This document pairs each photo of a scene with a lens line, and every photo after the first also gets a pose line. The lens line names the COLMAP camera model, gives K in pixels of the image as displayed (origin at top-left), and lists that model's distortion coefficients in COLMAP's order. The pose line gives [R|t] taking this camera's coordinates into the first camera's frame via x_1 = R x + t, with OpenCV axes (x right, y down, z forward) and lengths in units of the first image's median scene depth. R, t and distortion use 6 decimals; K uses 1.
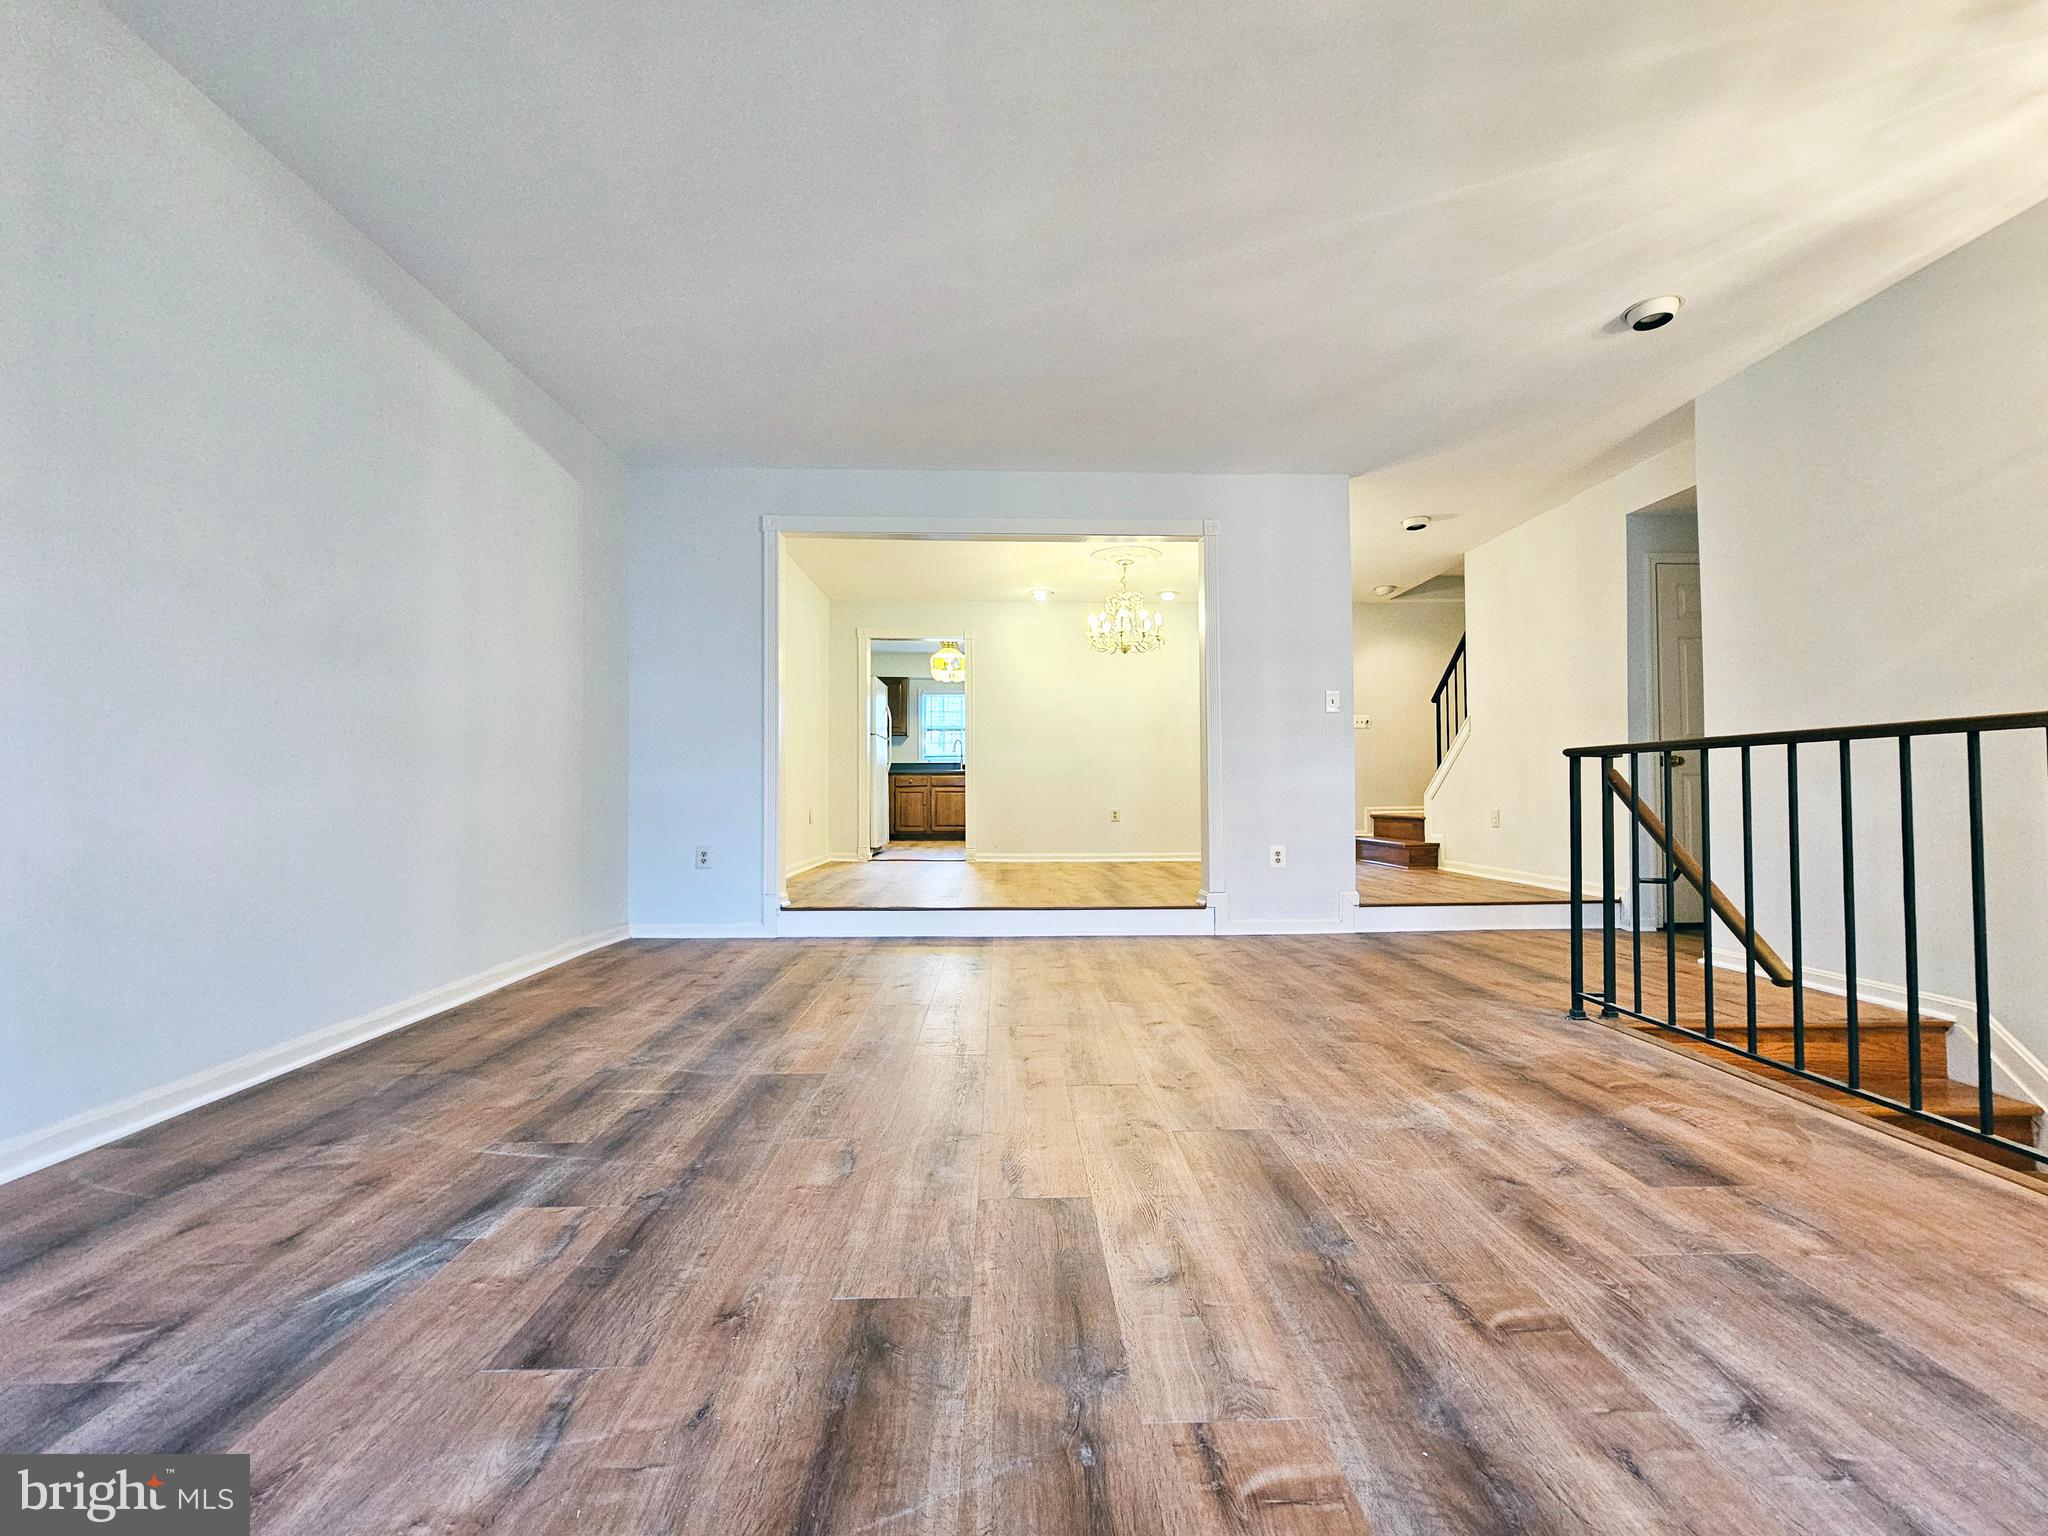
lens RADIAL K [[870.0, 0, 1019.7], [0, 870.0, 766.4], [0, 0, 1]] dist [-0.003710, 0.001672]
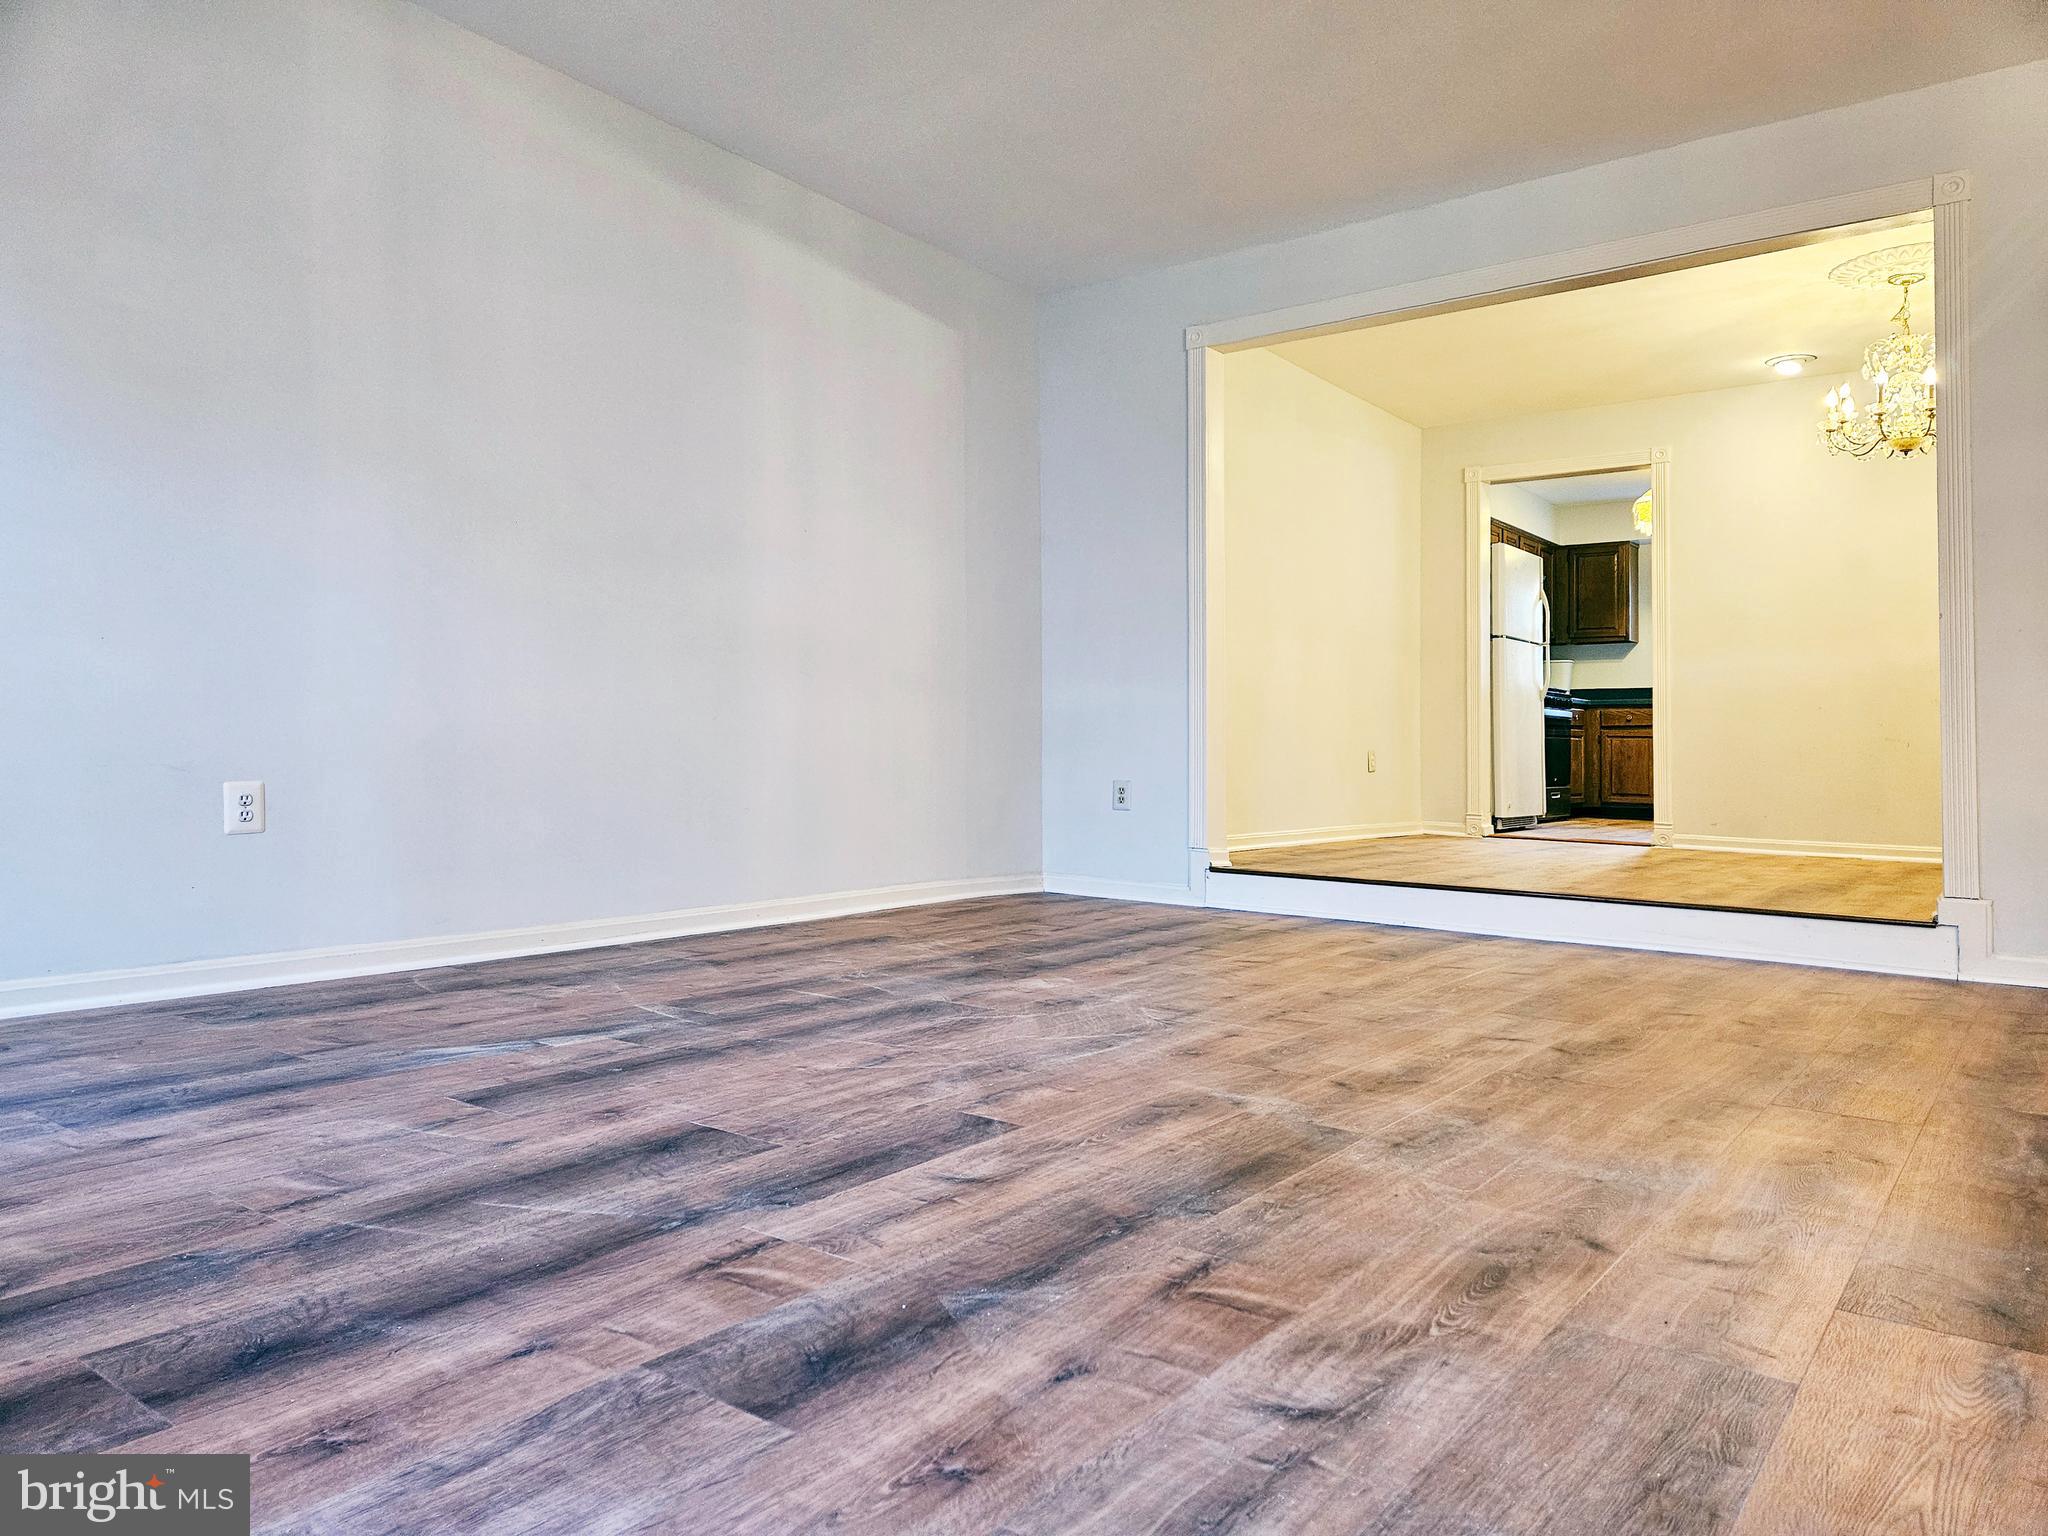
lens RADIAL K [[1372.3, 0, 999.2], [0, 1372.3, 769.1], [0, 0, 1]] dist [0.056191, -0.018413]
pose [[0.780136, 0.022624, -0.625201, 1.115960], [0.000598, 0.999318, 0.036908, 0.133871], [0.625610, -0.029167, 0.779591, -0.043288]]
